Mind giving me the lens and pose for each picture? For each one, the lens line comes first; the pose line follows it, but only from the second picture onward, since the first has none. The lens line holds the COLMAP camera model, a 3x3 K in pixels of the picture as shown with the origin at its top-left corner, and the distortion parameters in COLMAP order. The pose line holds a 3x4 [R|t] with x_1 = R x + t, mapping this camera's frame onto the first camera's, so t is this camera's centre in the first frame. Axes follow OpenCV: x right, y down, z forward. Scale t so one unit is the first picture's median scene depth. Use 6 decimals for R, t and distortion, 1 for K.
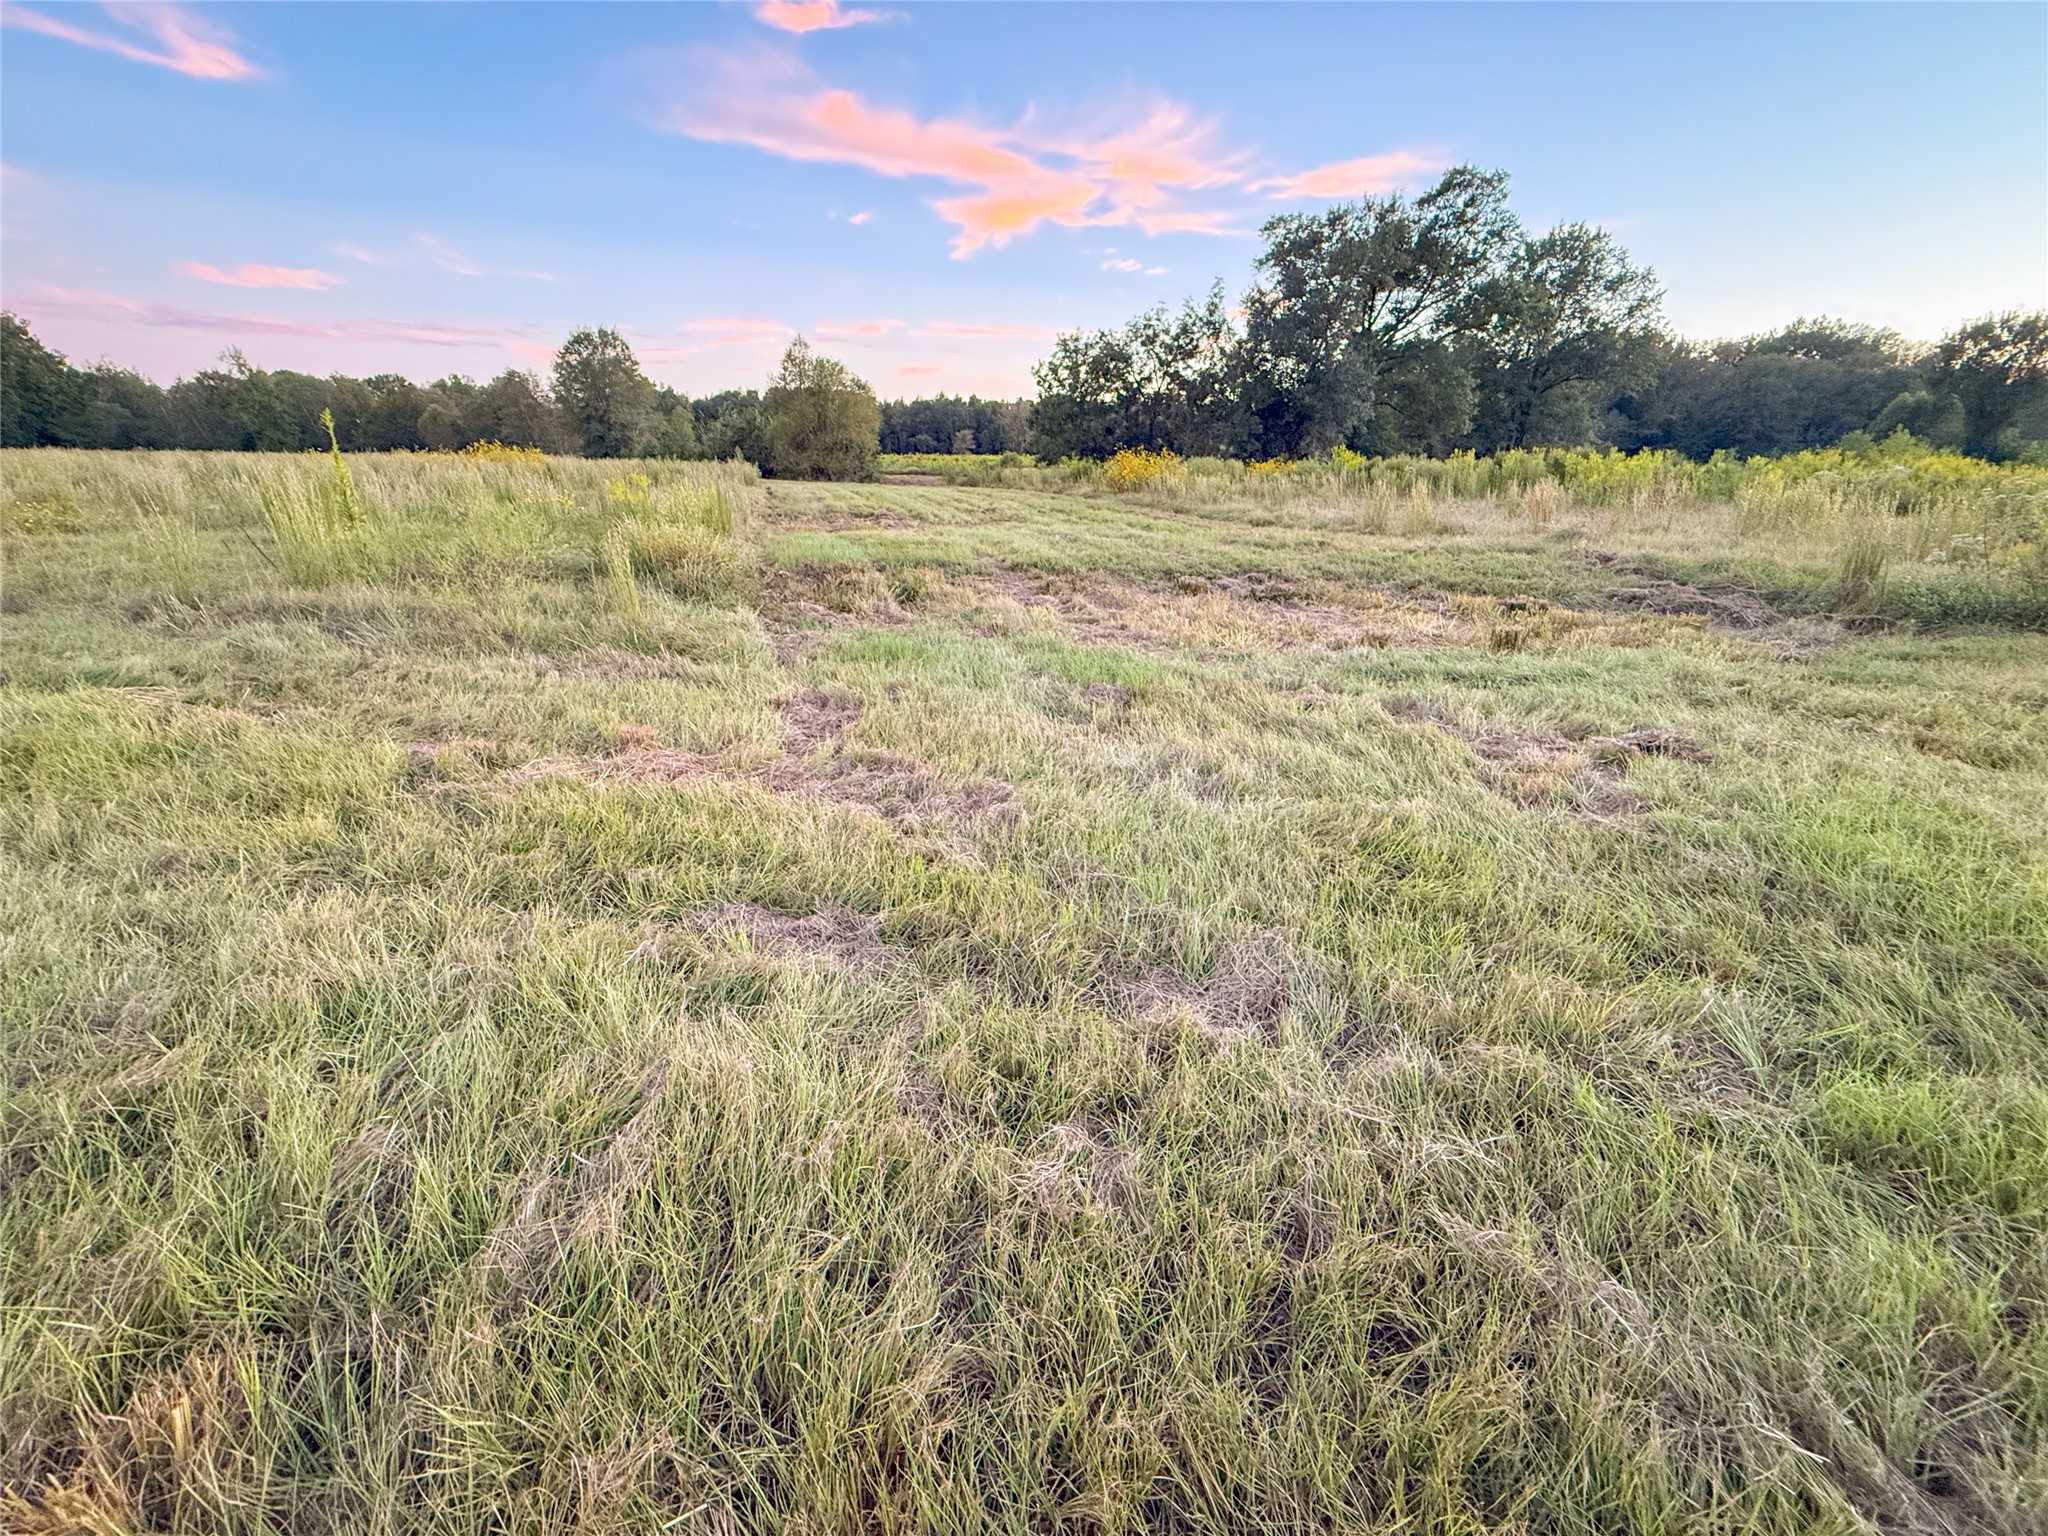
lens RADIAL K [[811.2, 0, 1013.8], [0, 811.2, 770.7], [0, 0, 1]] dist [0.000102, 0.000013]
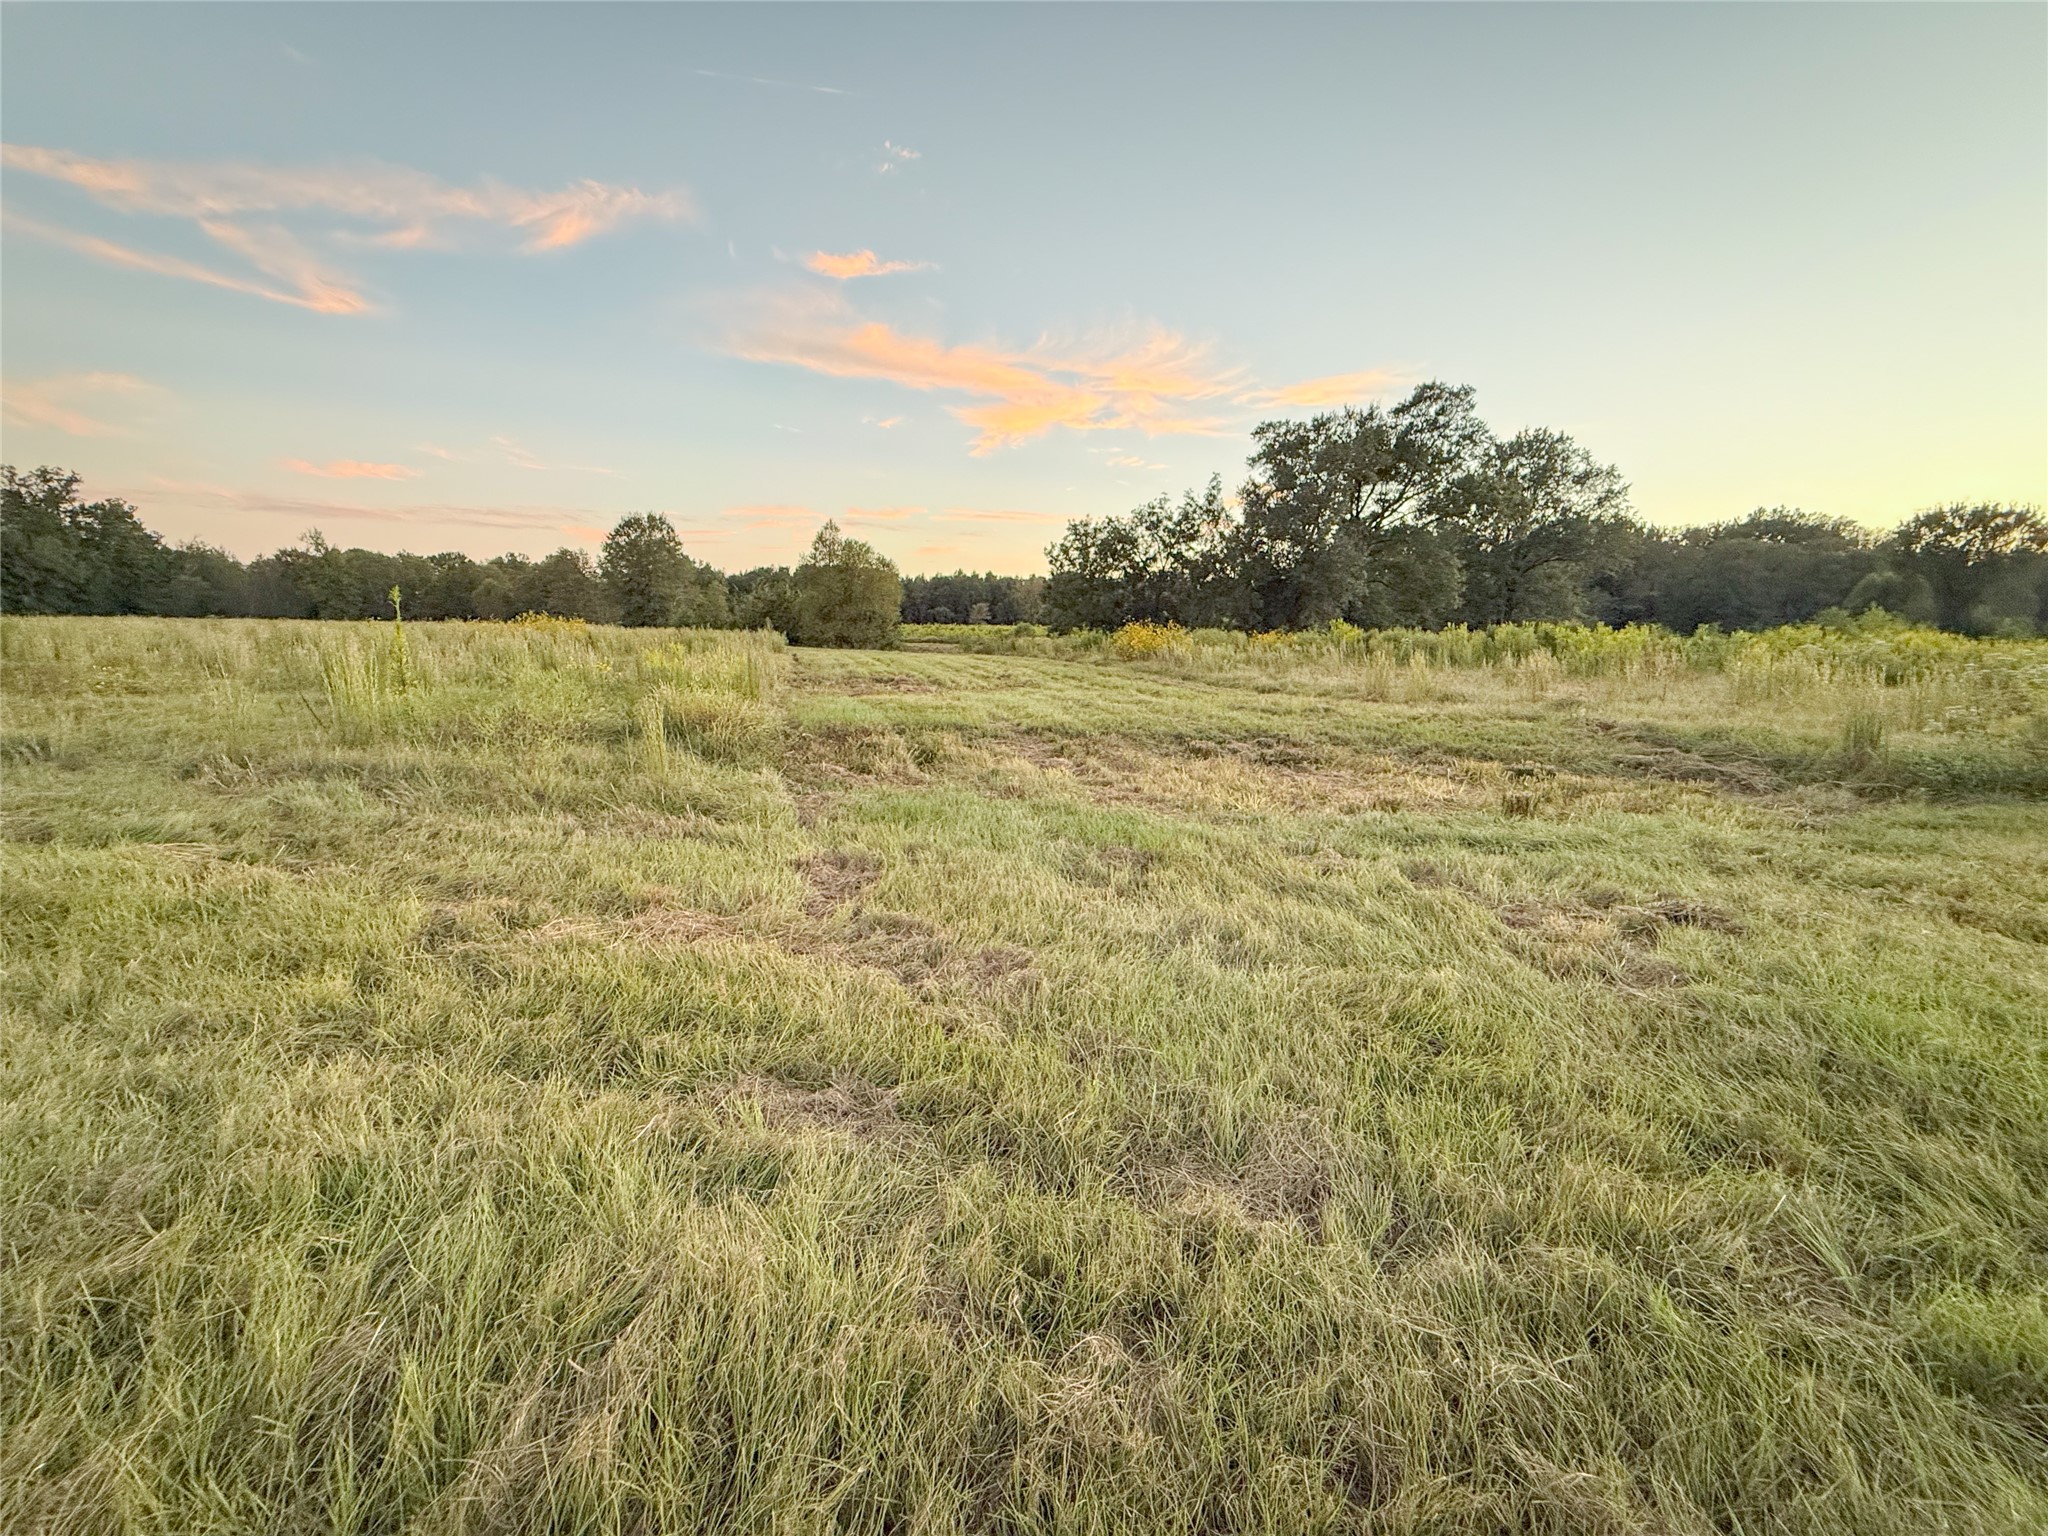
lens RADIAL K [[811.2, 0, 1014.3], [0, 811.2, 774.1], [0, 0, 1]] dist [0.000102, 0.000013]
pose [[0.999880, 0.006343, -0.014136, -0.009272], [-0.008887, 0.982141, -0.187938, -0.006255], [0.012692, 0.188041, 0.982079, -0.011587]]
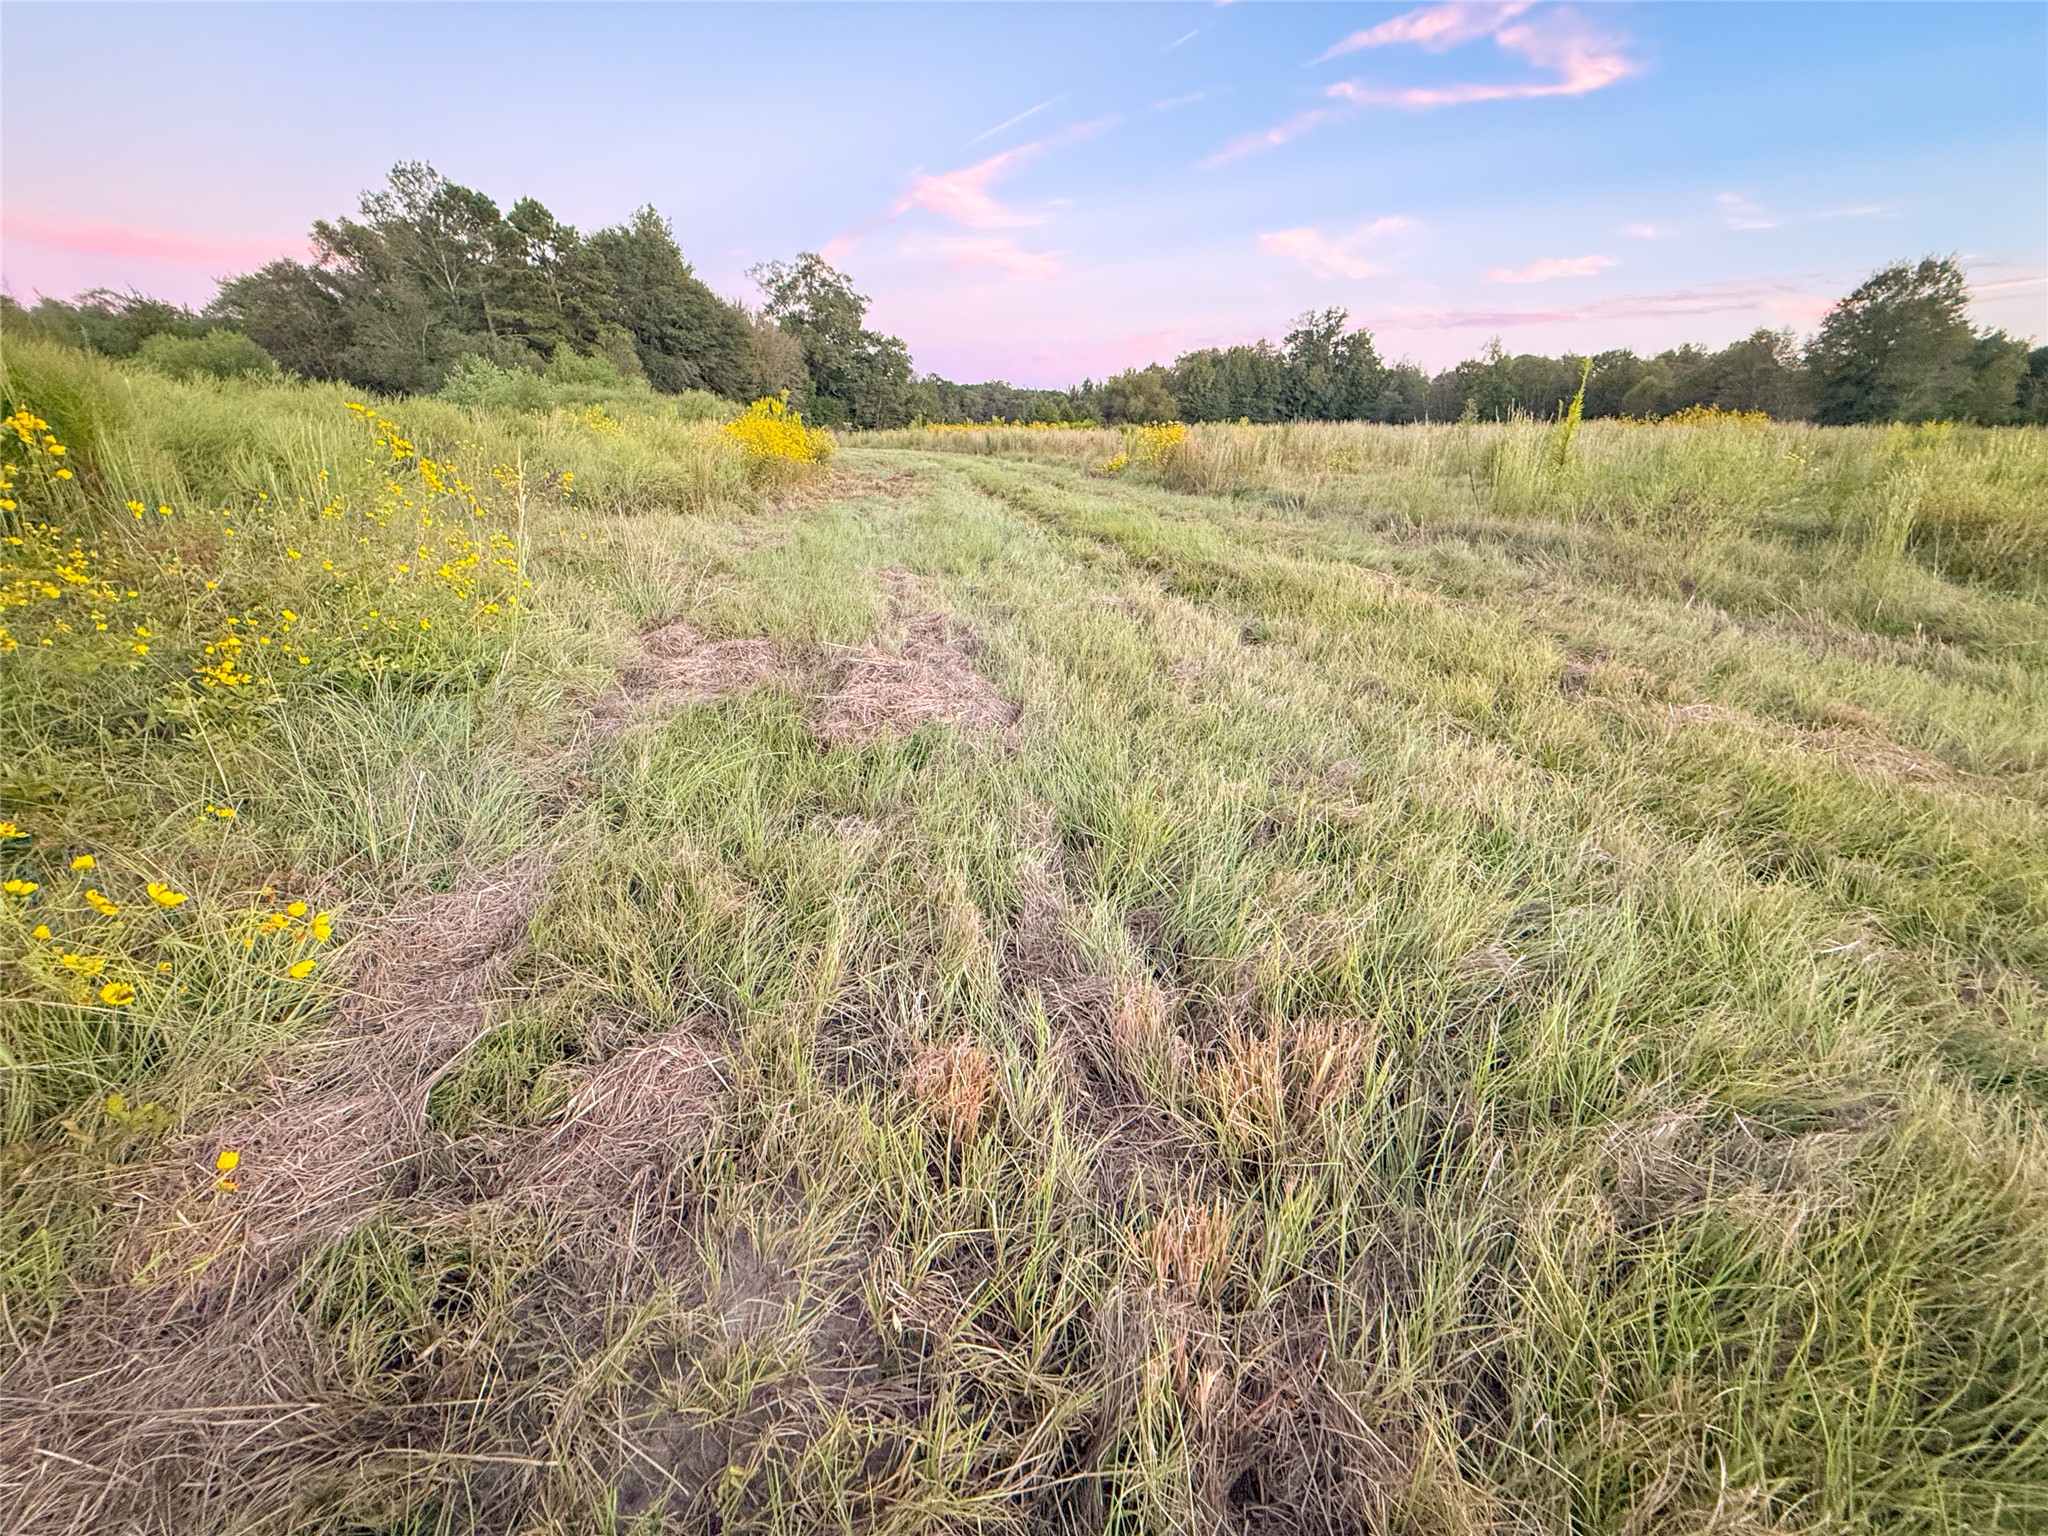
lens RADIAL K [[811.2, 0, 1027.8], [0, 811.2, 769.0], [0, 0, 1]] dist [0.000102, 0.000013]
pose [[0.381226, 0.350344, -0.855526, -0.094774], [-0.331575, 0.915658, 0.227218, 0.081534], [0.862974, 0.197049, 0.465239, 0.000725]]
